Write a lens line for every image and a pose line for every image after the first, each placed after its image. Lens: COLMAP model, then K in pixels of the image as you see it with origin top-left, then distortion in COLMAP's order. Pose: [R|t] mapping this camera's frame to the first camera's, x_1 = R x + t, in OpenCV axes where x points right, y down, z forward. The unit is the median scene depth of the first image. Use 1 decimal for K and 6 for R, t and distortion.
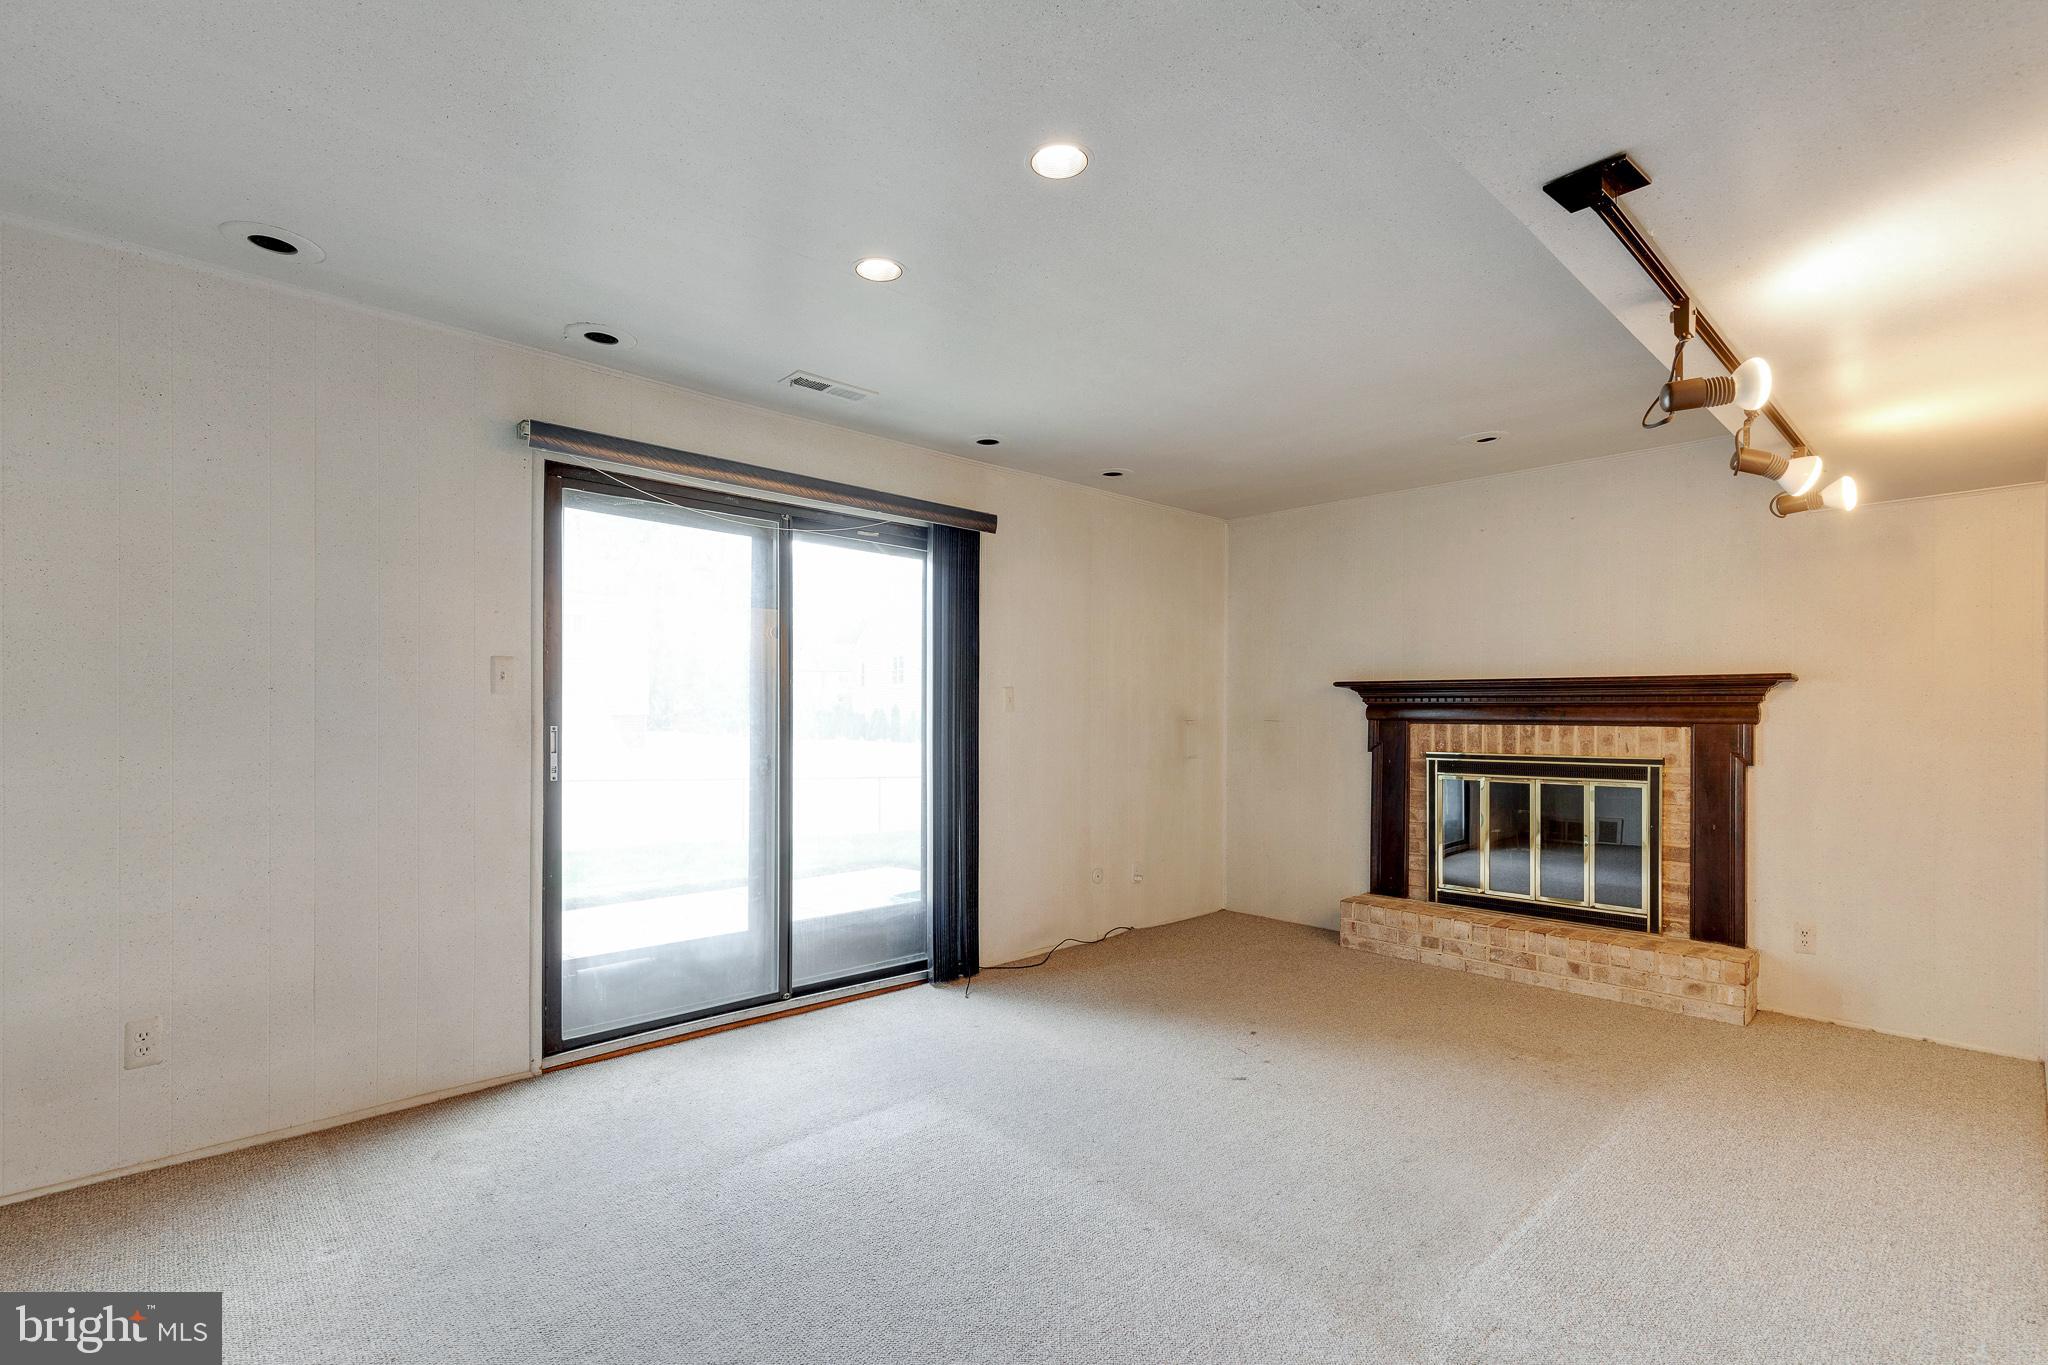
lens RADIAL K [[926.4, 0, 1019.6], [0, 926.4, 701.9], [0, 0, 1]] dist [0.007830, -0.001442]
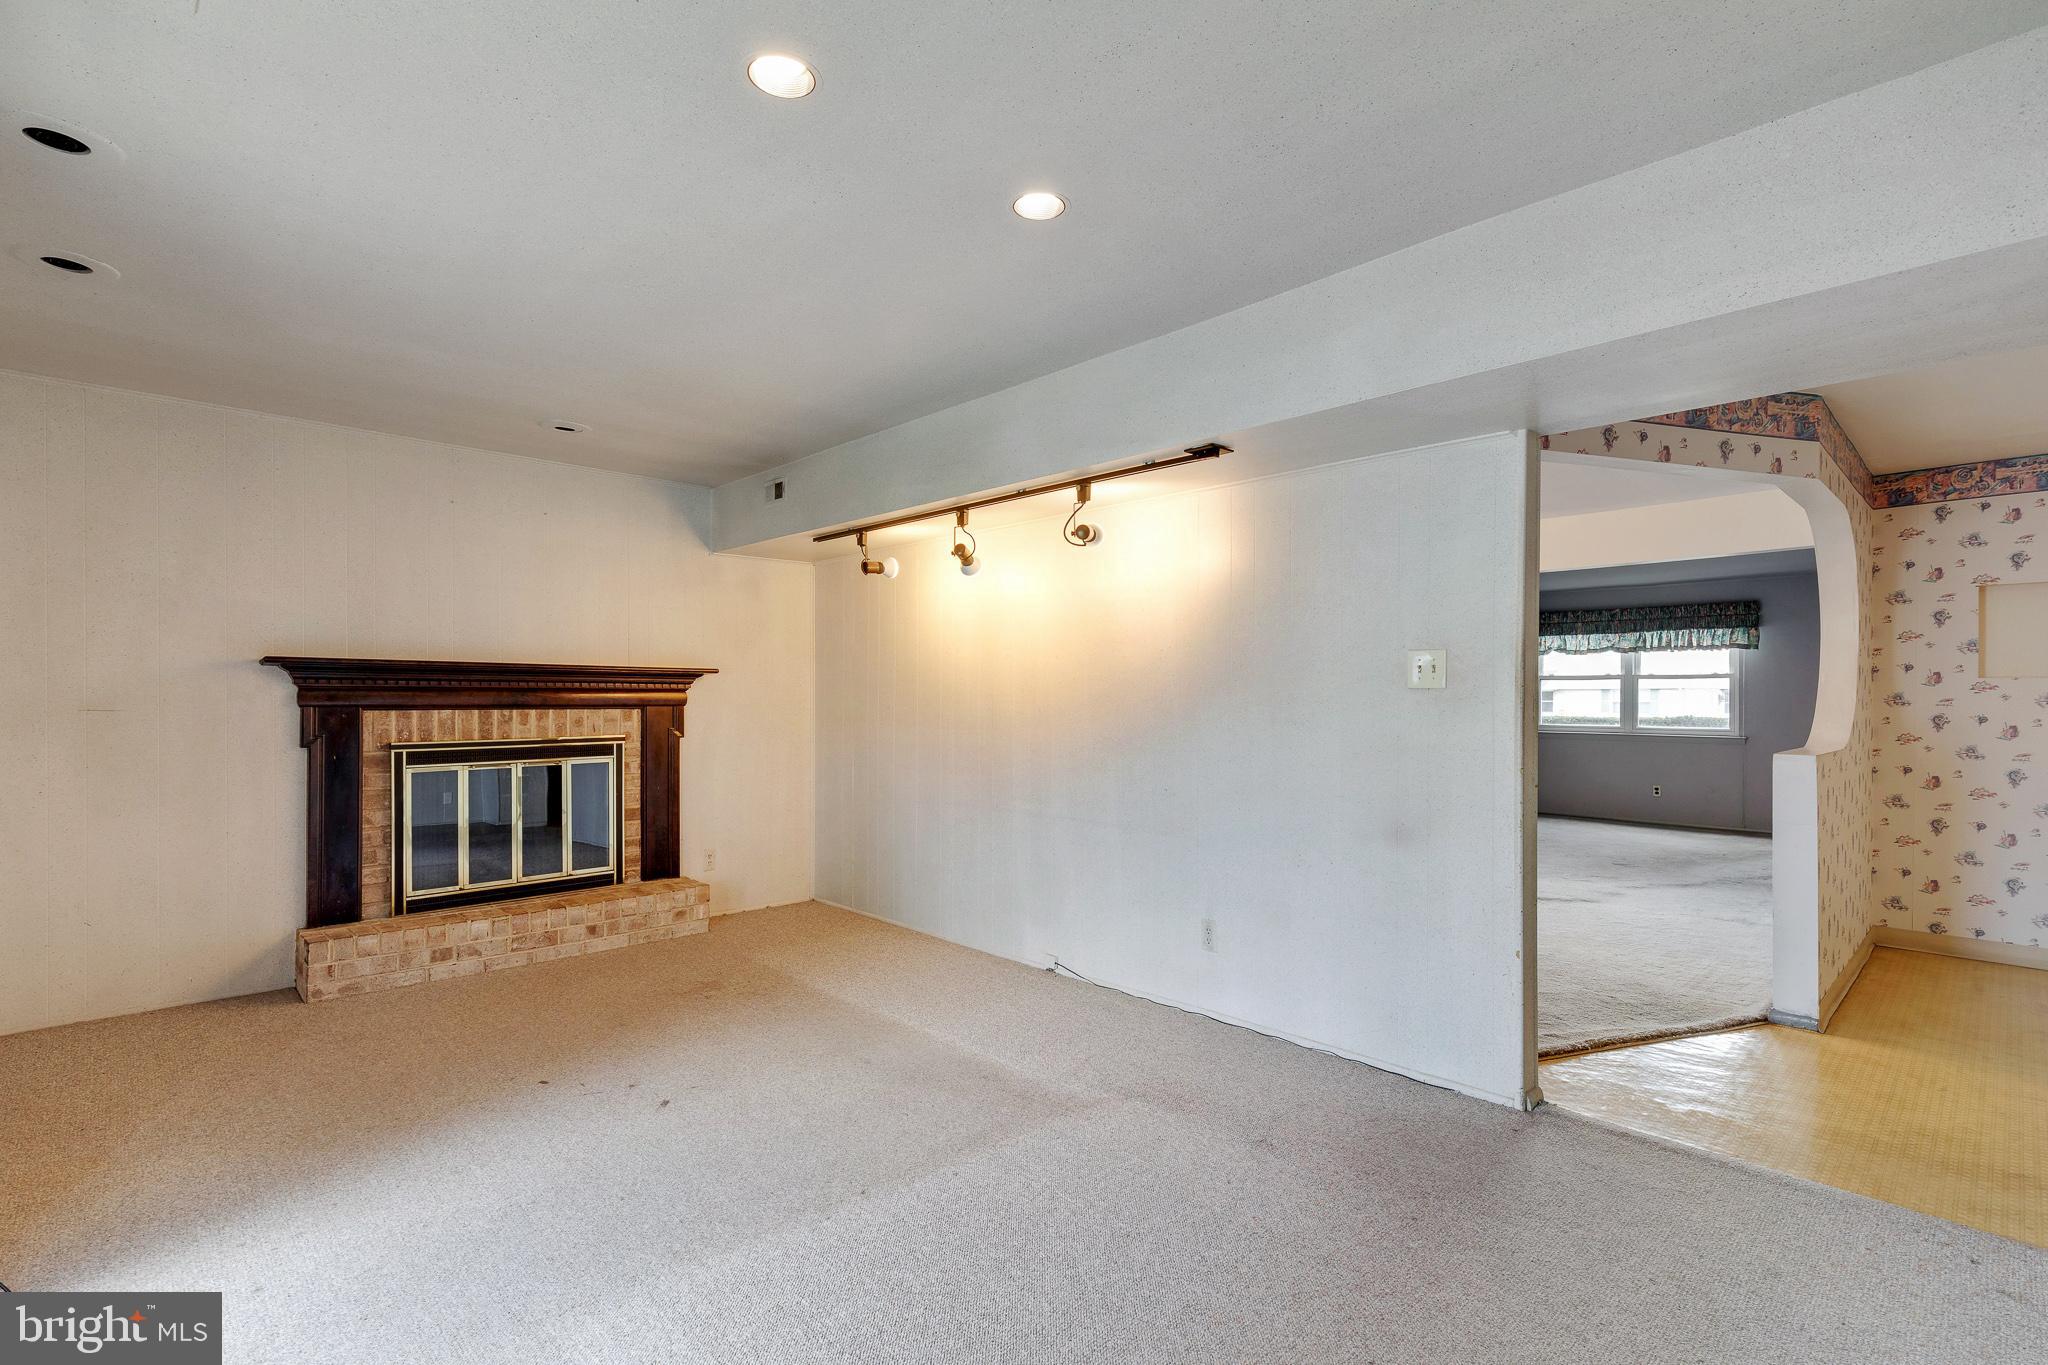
lens RADIAL K [[926.4, 0, 1036.0], [0, 926.4, 684.3], [0, 0, 1]] dist [0.007830, -0.001442]
pose [[0.006615, 0.010594, 0.999922, -0.454592], [-0.013542, 0.999853, -0.010503, 0.000233], [-0.999886, -0.013471, 0.006757, 0.429089]]
